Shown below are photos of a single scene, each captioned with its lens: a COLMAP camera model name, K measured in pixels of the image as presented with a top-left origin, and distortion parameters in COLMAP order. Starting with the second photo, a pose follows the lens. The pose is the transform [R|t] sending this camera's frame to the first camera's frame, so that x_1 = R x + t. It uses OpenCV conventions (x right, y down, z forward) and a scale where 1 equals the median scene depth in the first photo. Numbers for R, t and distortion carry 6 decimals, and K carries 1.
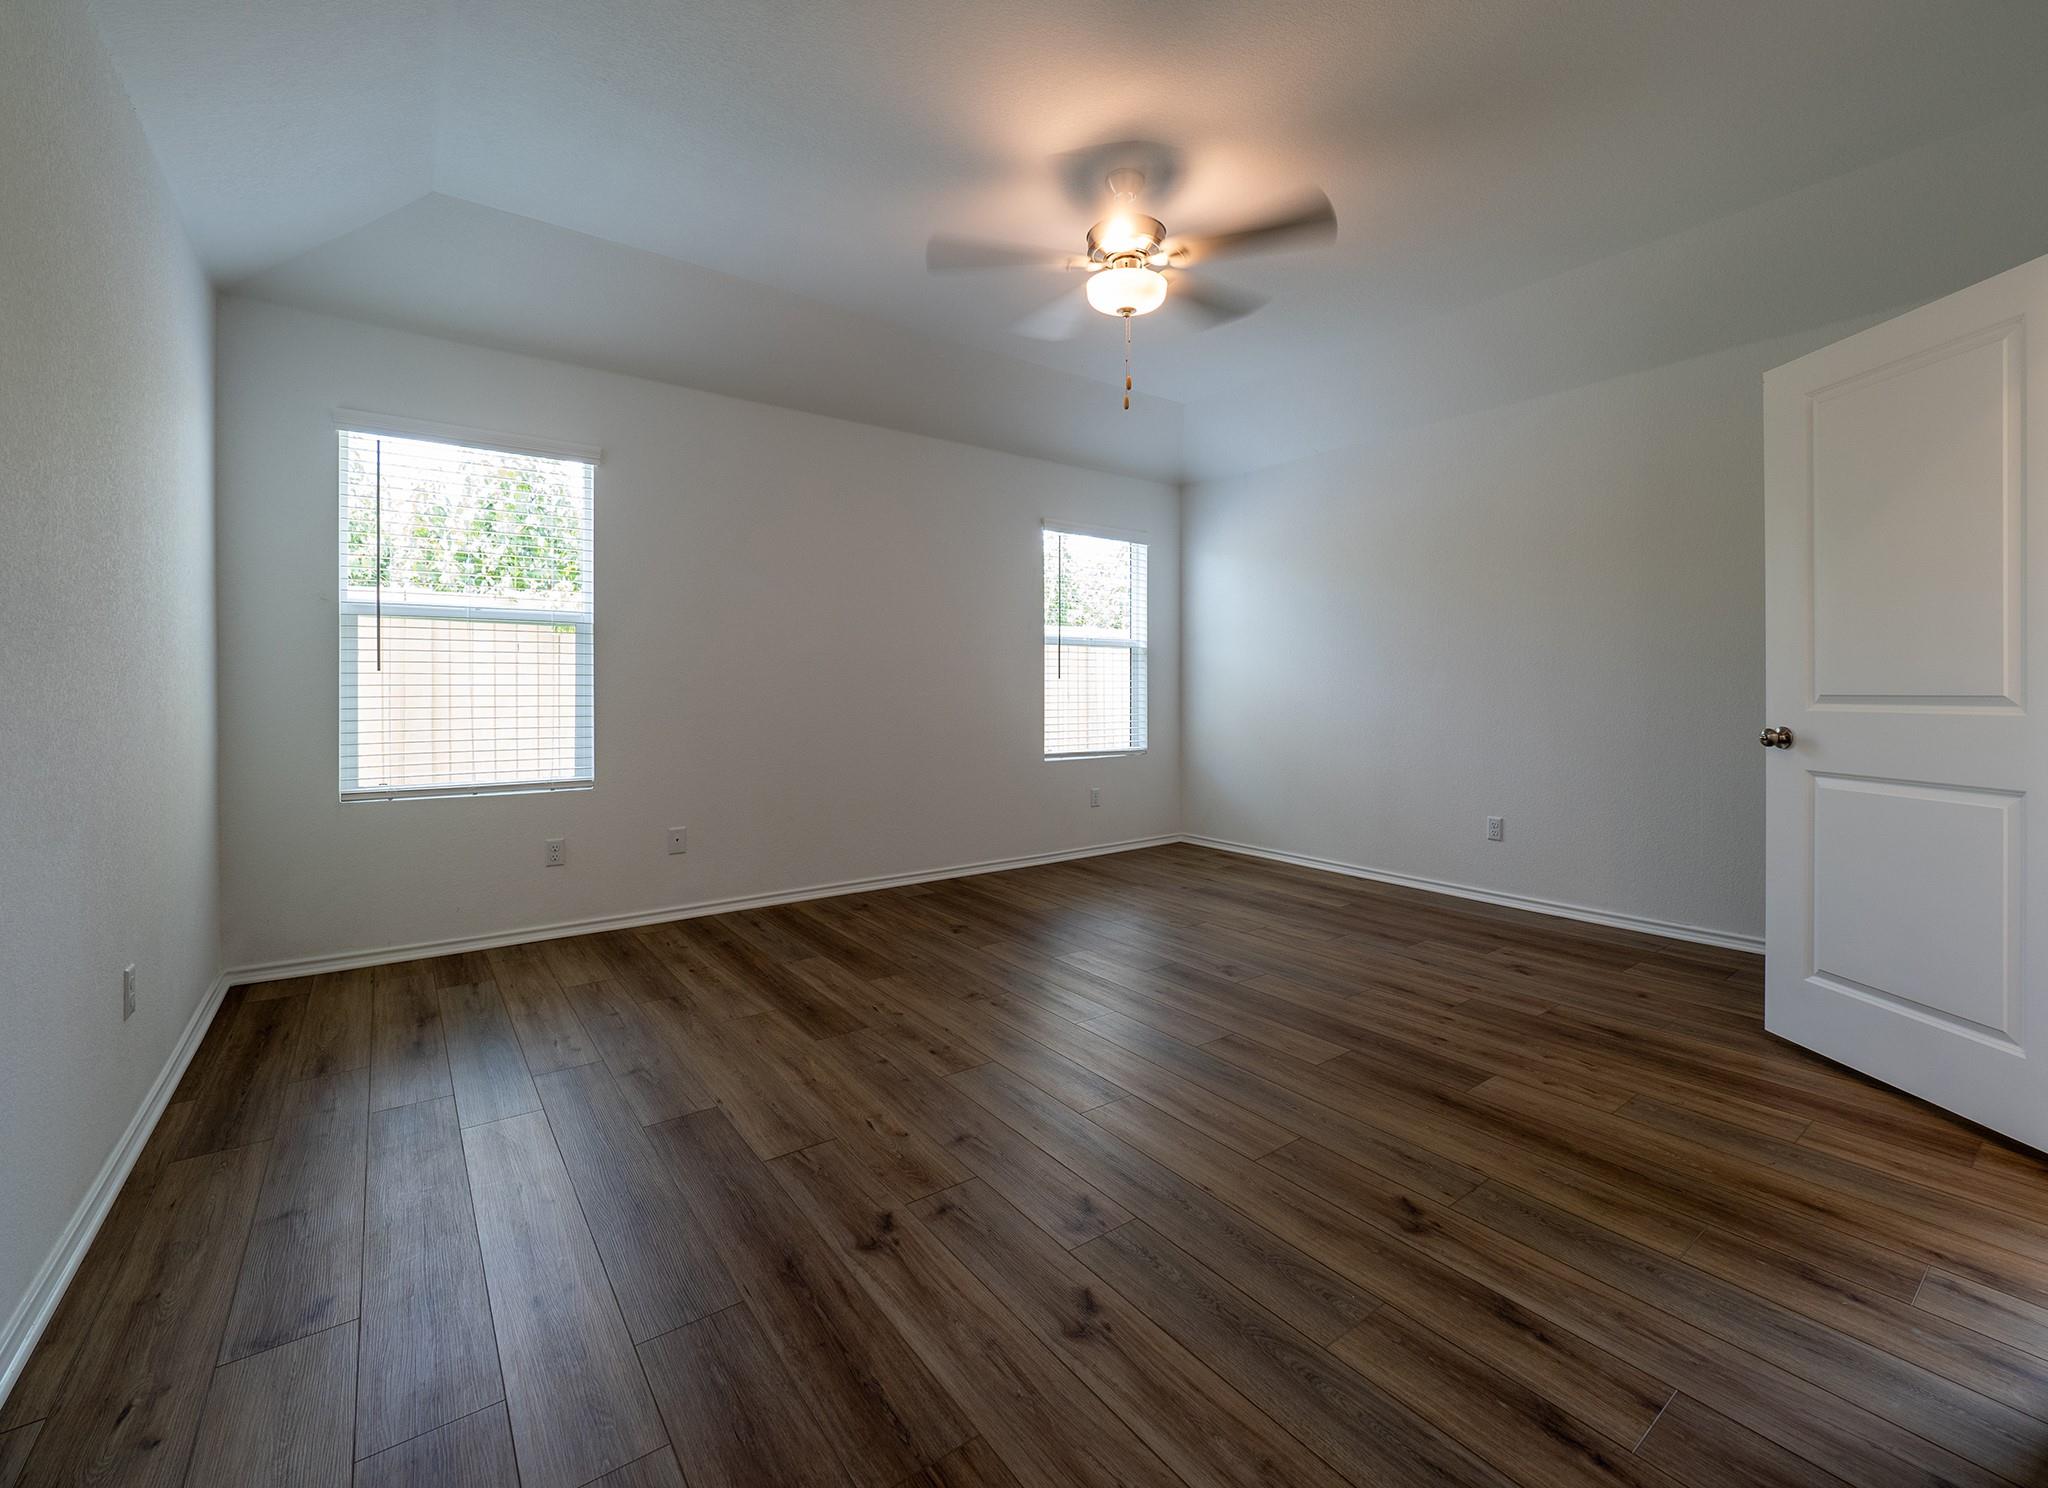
lens RADIAL K [[861.5, 0, 1025.6], [0, 861.5, 691.7], [0, 0, 1]] dist [-0.000678, -0.000114]
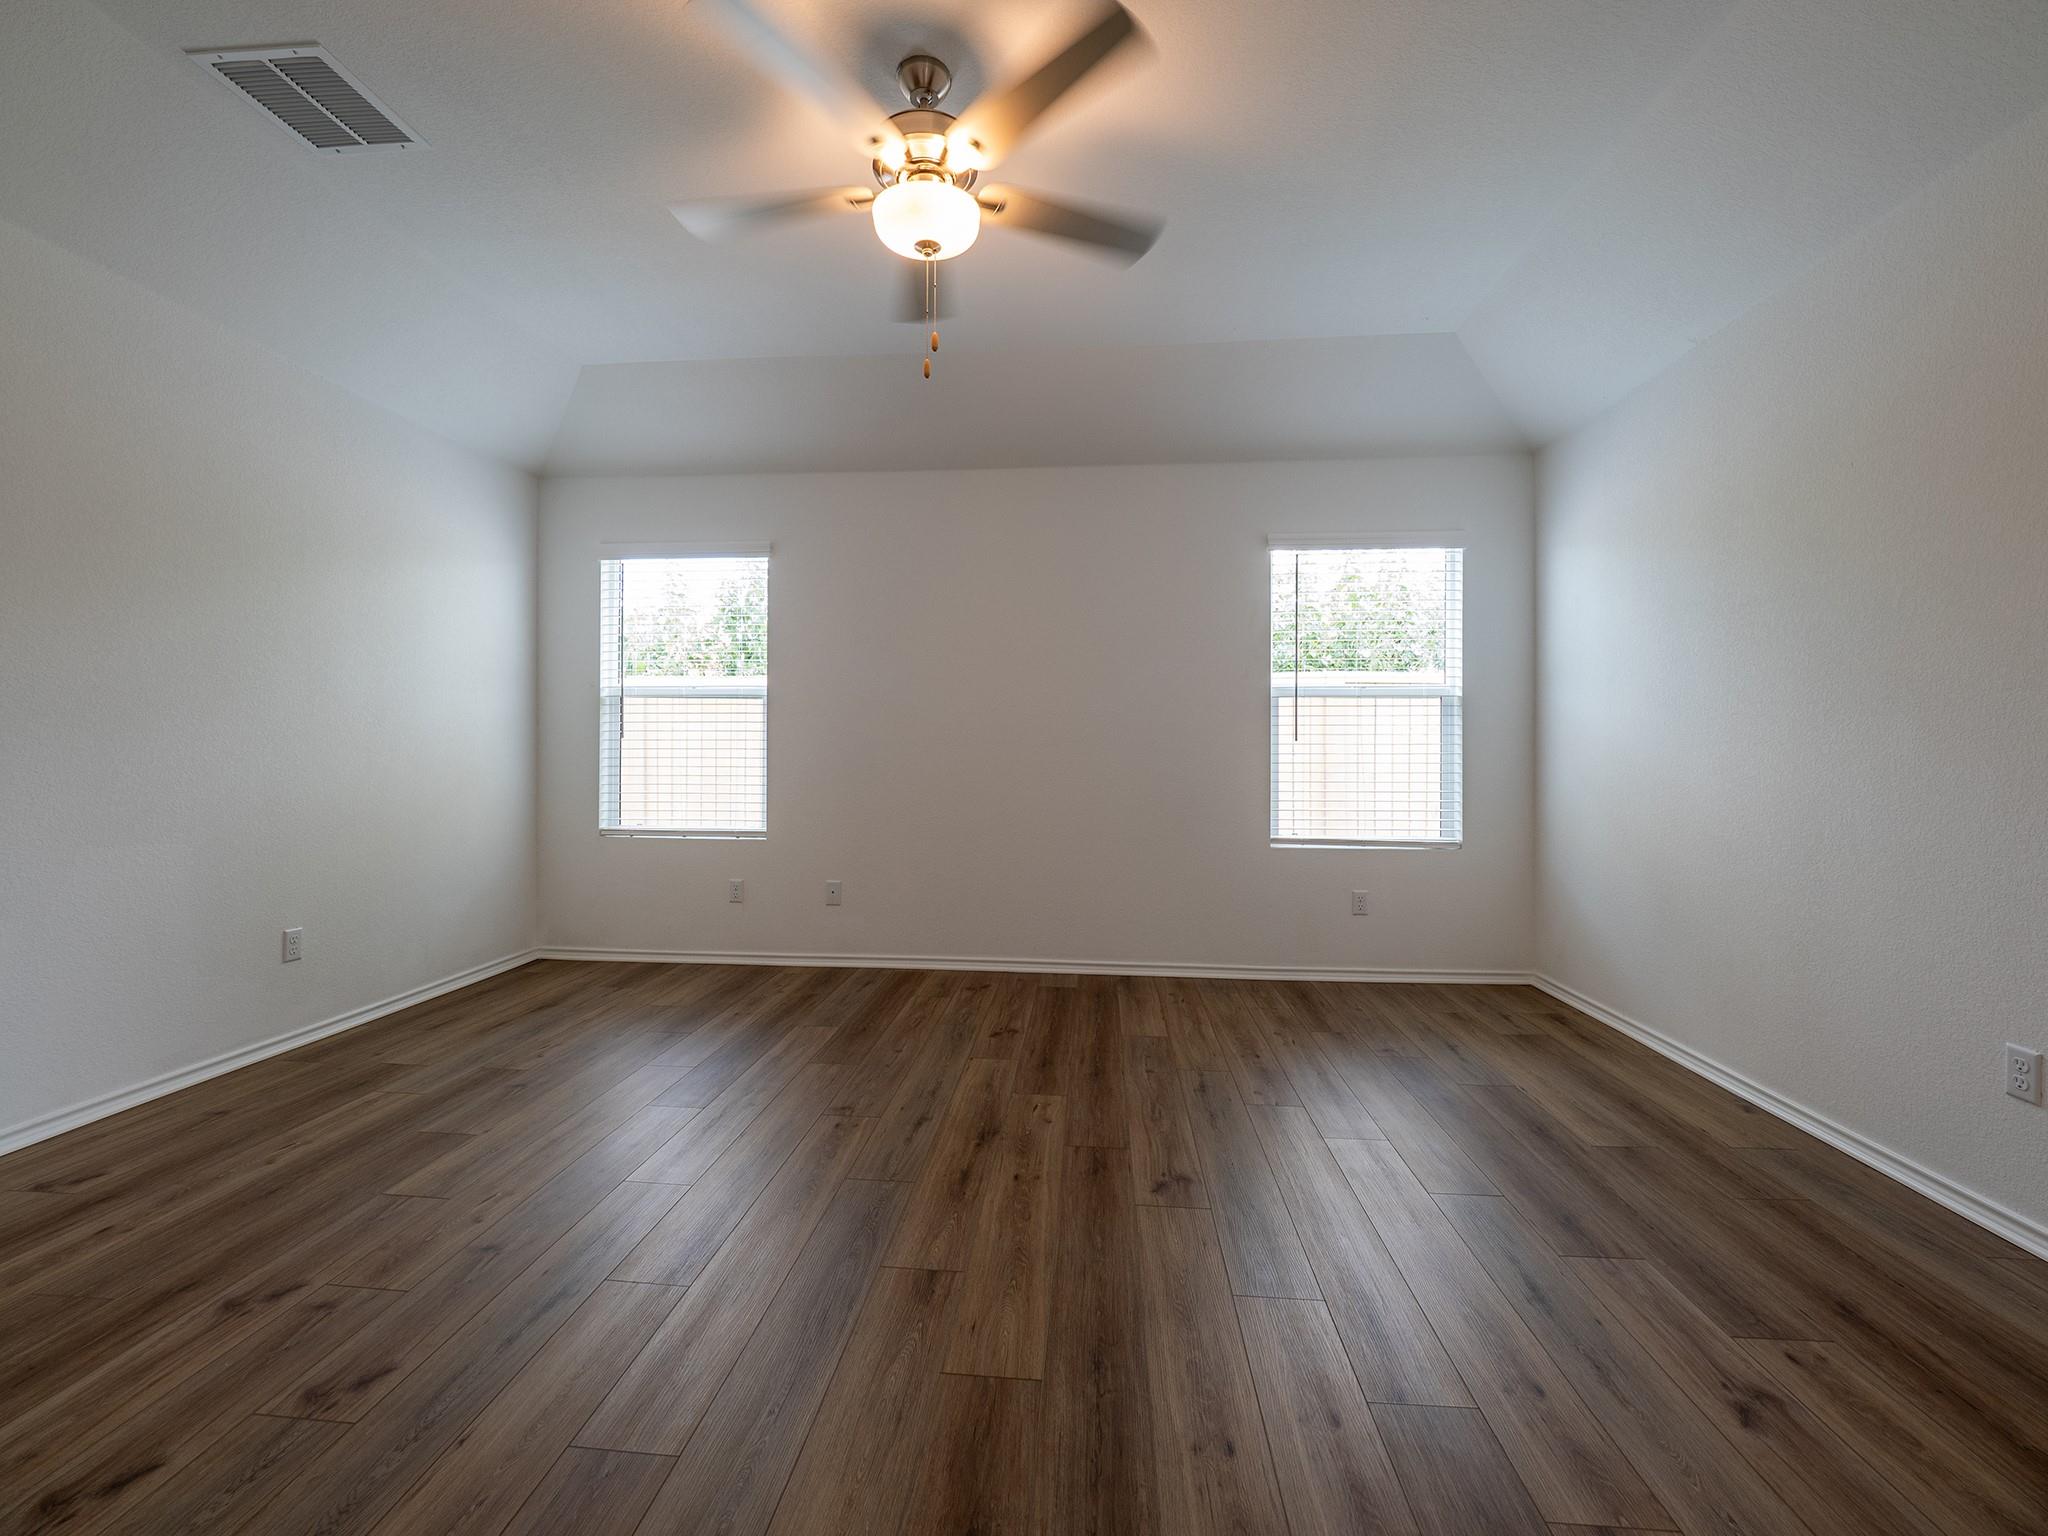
lens RADIAL K [[849.8, 0, 1021.5], [0, 849.8, 754.0], [0, 0, 1]] dist [-0.000921, -0.006454]
pose [[0.746269, 0.002955, -0.665637, 0.369952], [-0.006284, 0.999977, -0.002605, -0.000347], [0.665614, 0.006127, 0.746271, 0.281304]]
